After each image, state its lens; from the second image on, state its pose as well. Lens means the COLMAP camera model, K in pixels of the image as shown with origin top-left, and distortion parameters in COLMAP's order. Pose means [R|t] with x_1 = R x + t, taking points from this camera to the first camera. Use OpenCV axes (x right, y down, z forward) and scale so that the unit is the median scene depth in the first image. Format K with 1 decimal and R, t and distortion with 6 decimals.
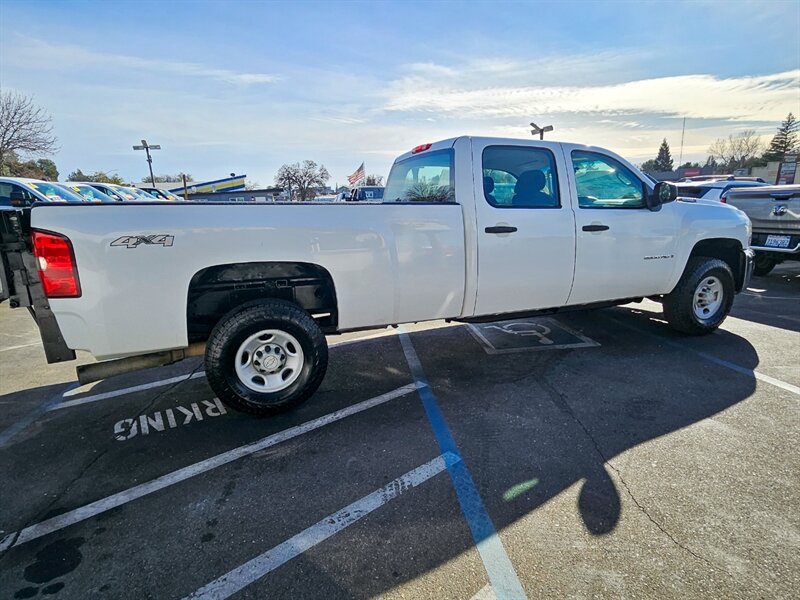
lens RADIAL K [[437.0, 0, 401.8], [0, 437.0, 304.7], [0, 0, 1]] dist [0.021166, -0.007913]
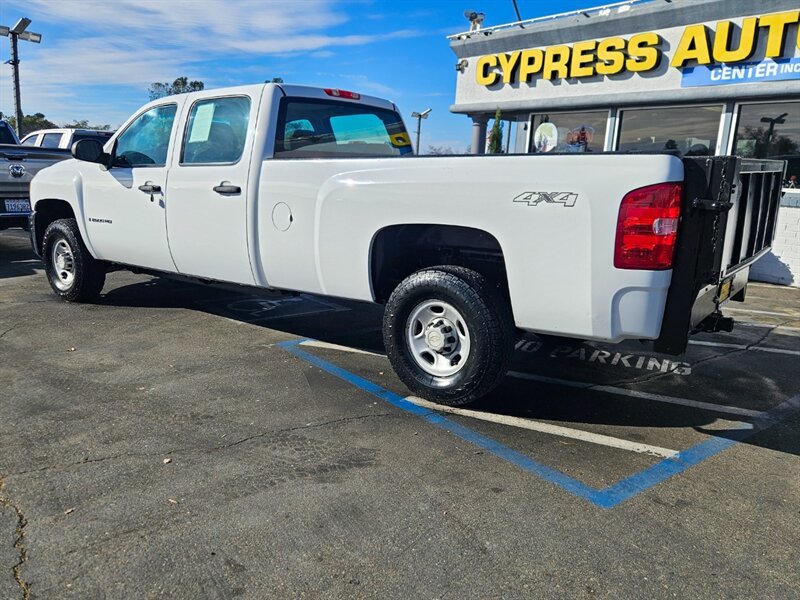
lens RADIAL K [[615.8, 0, 402.9], [0, 615.8, 296.2], [0, 0, 1]] dist [0.076737, -0.064553]
pose [[-0.511579, -0.158150, 0.844556, -1.302957], [0.181901, 0.940703, 0.286338, -0.372191], [-0.839761, 0.300110, -0.452476, 1.870391]]
